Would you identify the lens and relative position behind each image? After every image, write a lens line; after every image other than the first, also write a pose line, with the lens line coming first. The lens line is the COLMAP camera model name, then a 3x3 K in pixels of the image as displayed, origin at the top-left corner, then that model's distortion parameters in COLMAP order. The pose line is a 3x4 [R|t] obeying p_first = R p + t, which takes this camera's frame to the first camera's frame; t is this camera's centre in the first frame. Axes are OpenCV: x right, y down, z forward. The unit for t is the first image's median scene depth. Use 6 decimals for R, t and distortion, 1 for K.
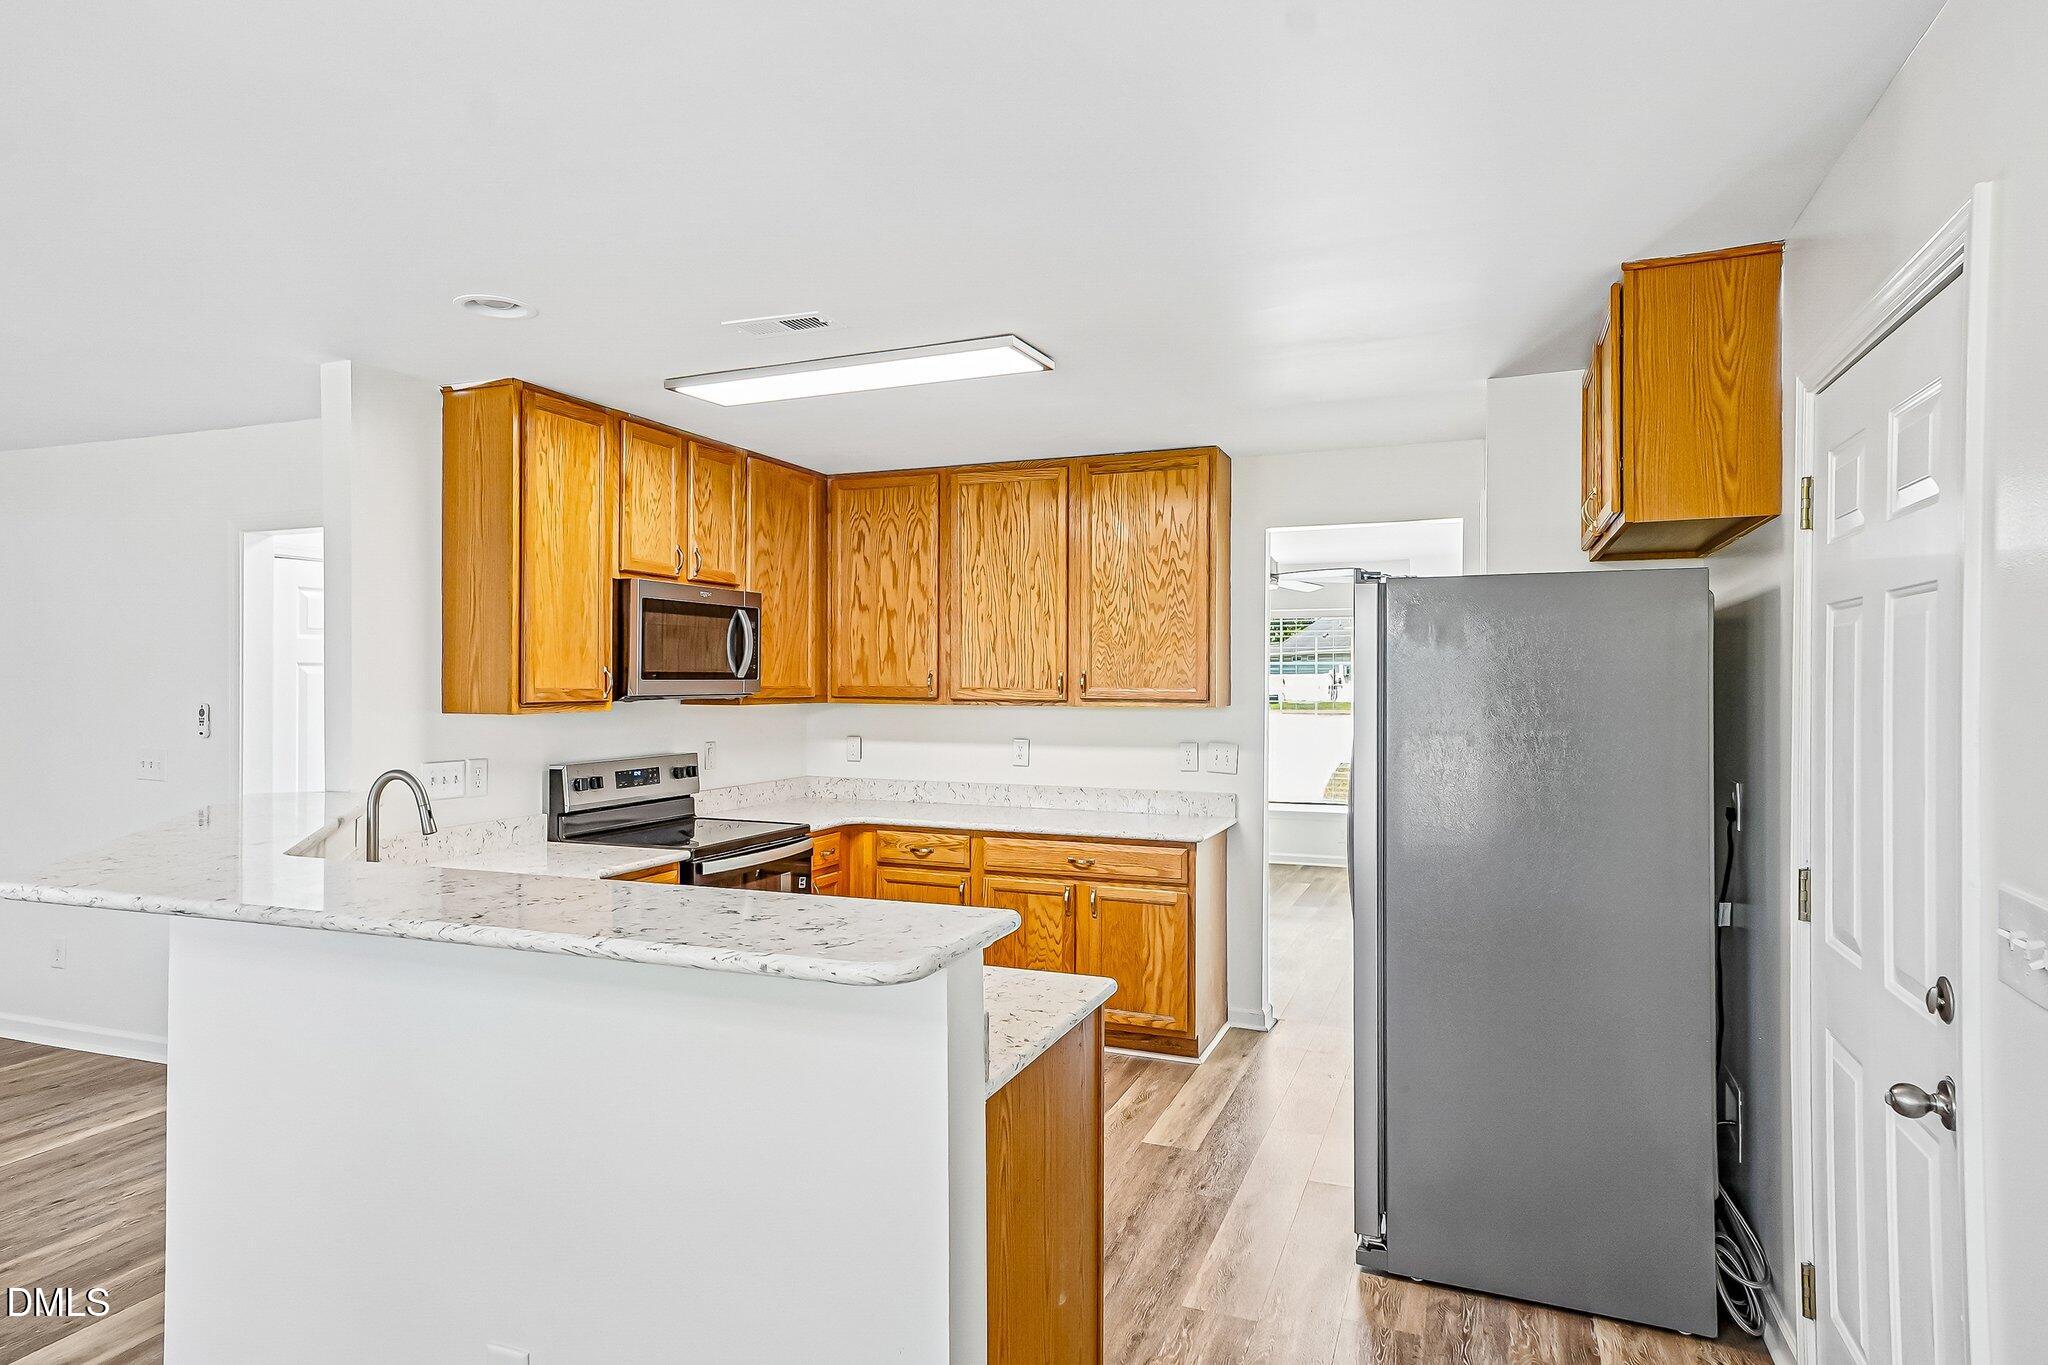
lens RADIAL K [[1089.7, 0, 1012.8], [0, 1089.7, 689.5], [0, 0, 1]] dist [0.048213, 0.000282]
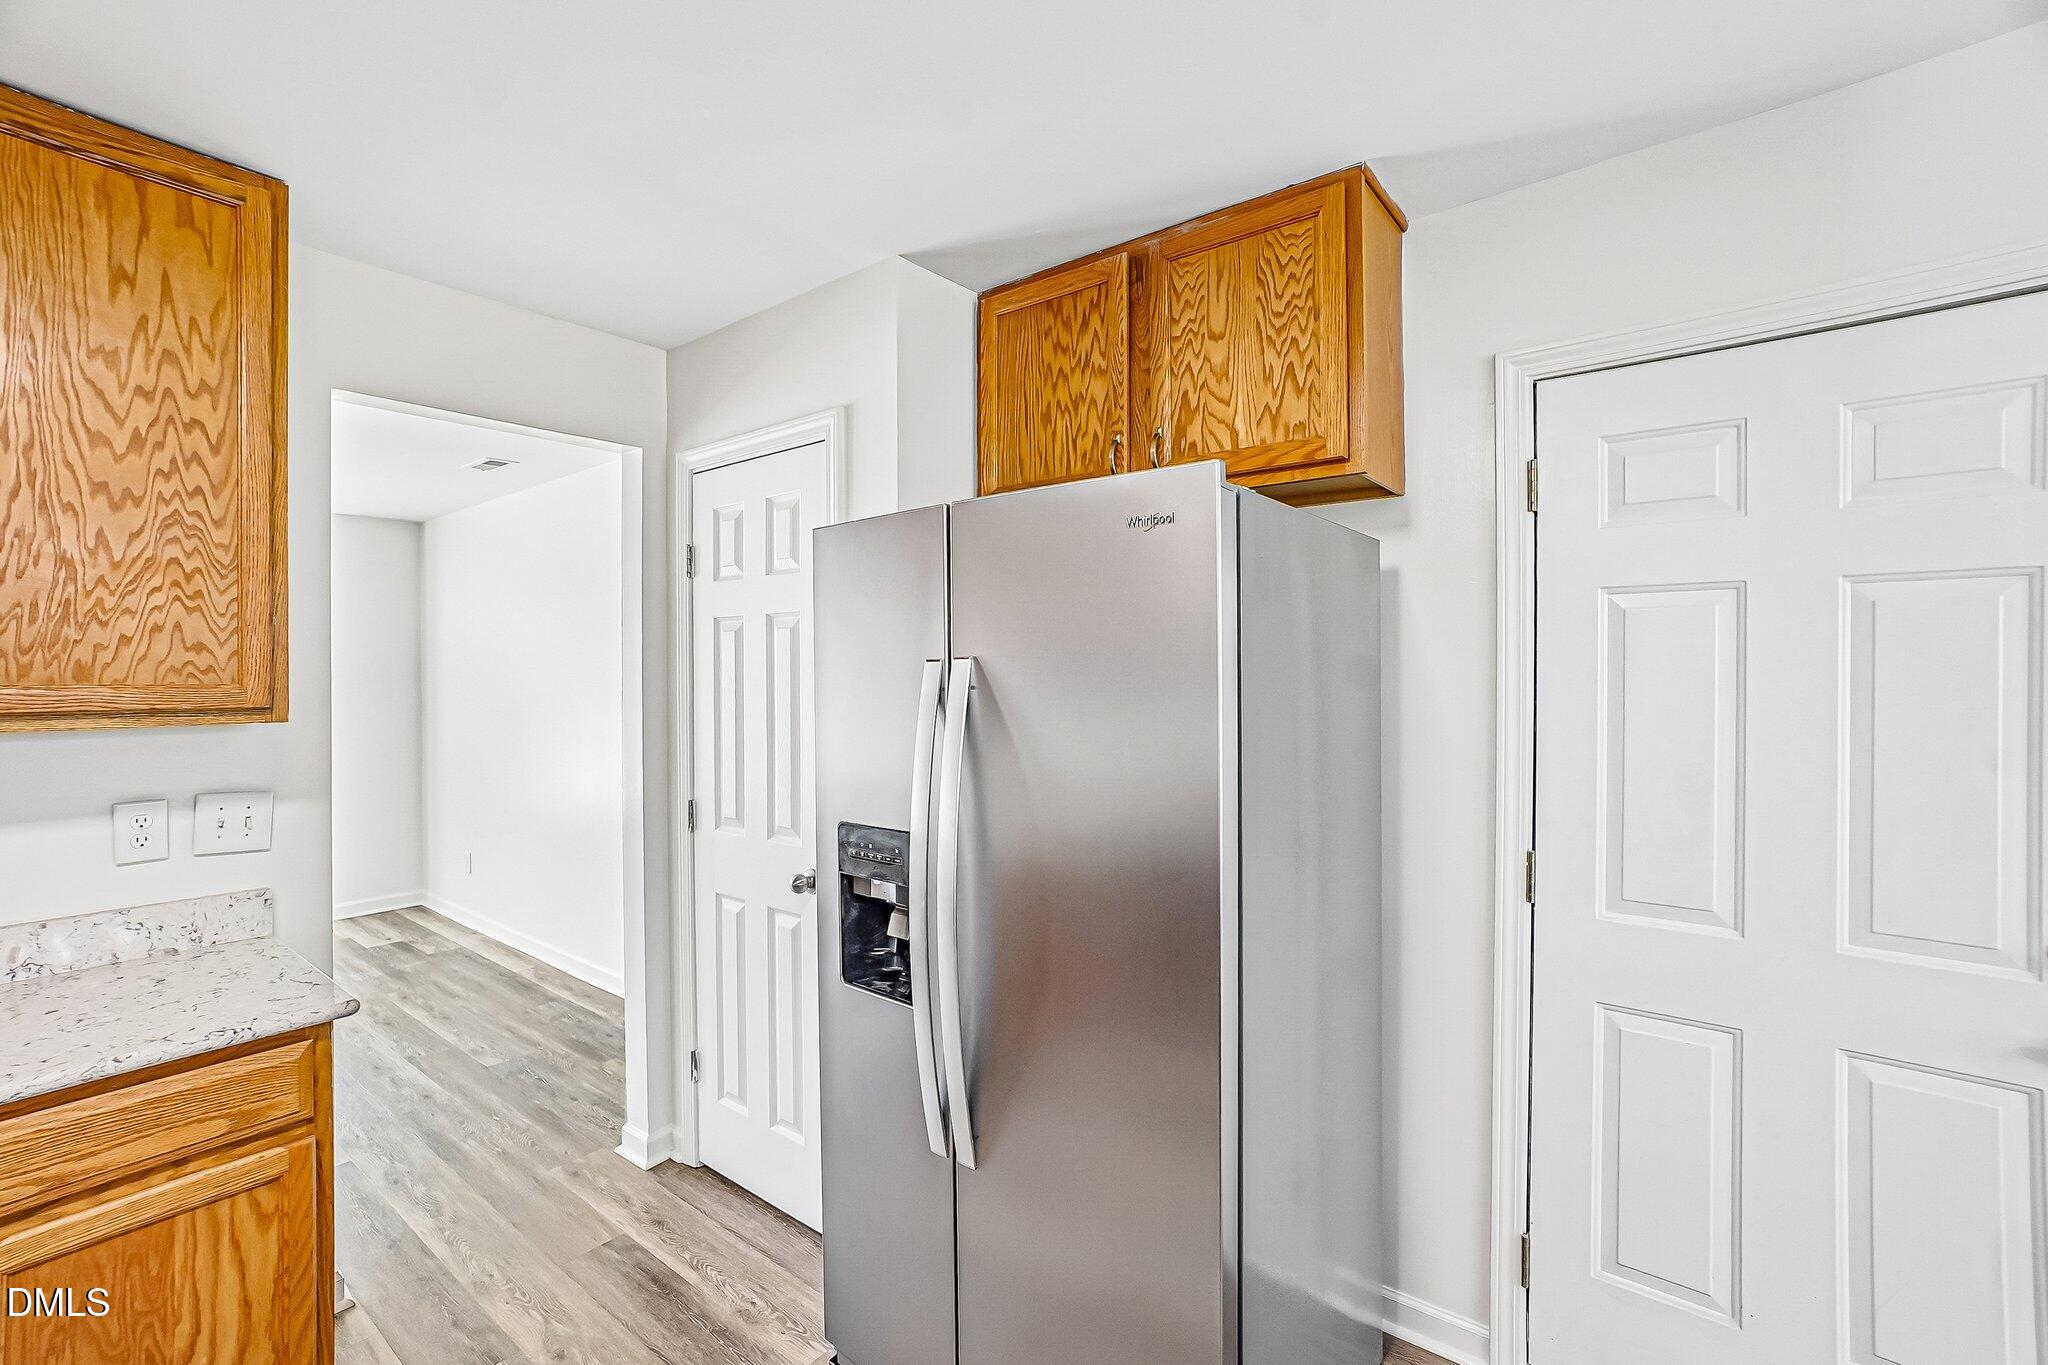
lens RADIAL K [[882.8, 0, 1016.3], [0, 882.8, 680.9], [0, 0, 1]] dist [-0.022633, 0.007571]
pose [[0.289829, -0.012874, 0.956992, -0.090282], [0.014325, 0.999856, 0.009113, -0.000982], [-0.956971, 0.011068, 0.289972, 0.572957]]
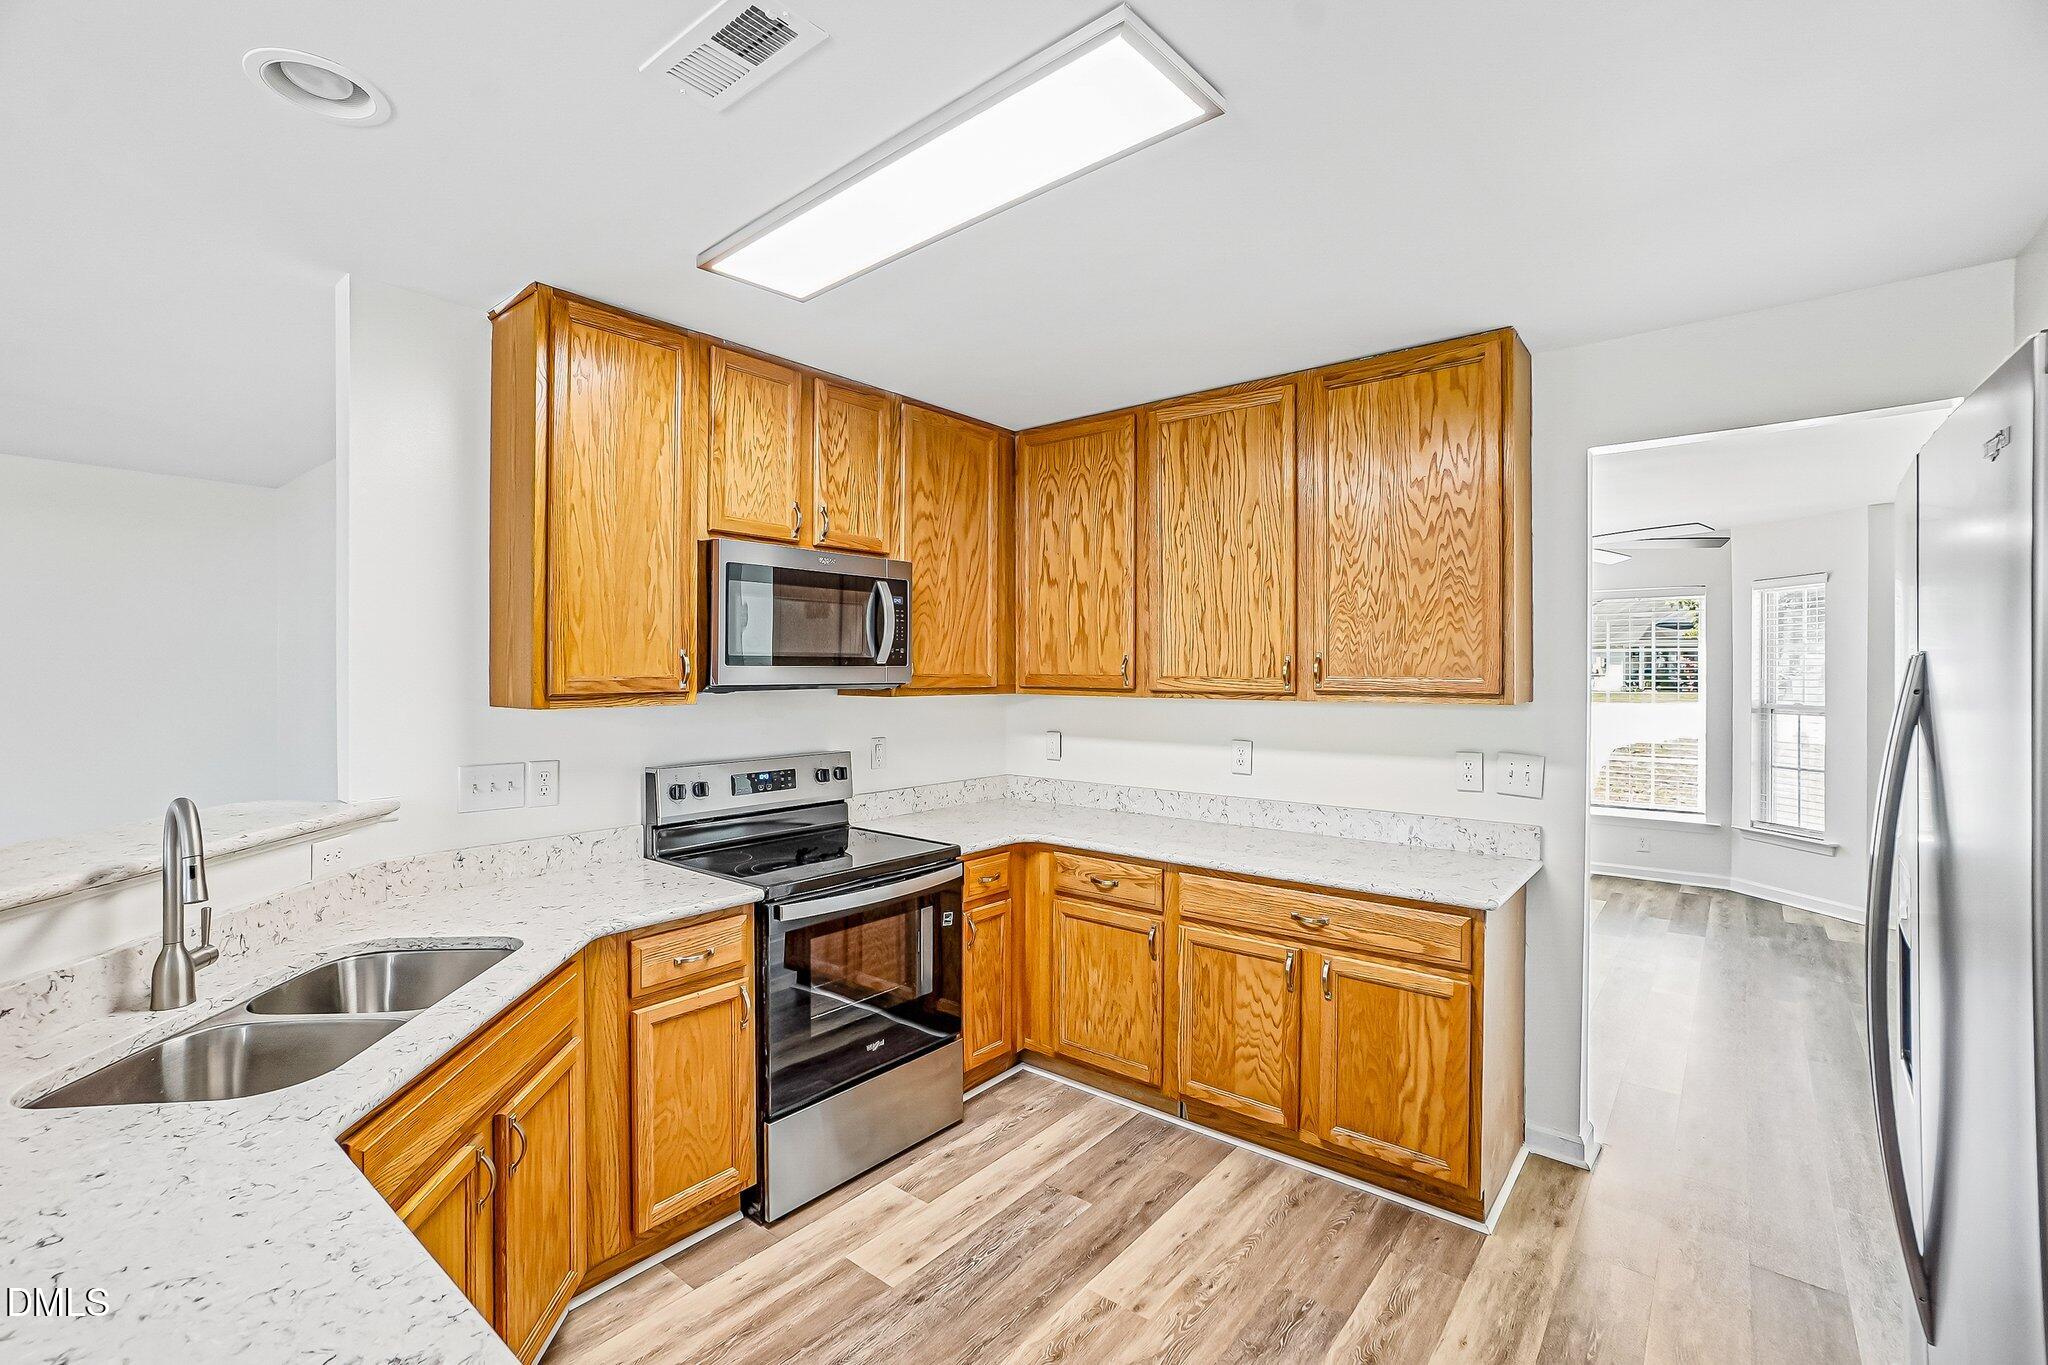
lens RADIAL K [[882.8, 0, 1053.3], [0, 882.8, 673.8], [0, 0, 1]] dist [-0.022633, 0.007571]
pose [[0.964369, -0.000071, -0.264562, 0.051772], [-0.001330, 0.999986, -0.005115, -0.000103], [0.264559, 0.005285, 0.964355, 0.385229]]
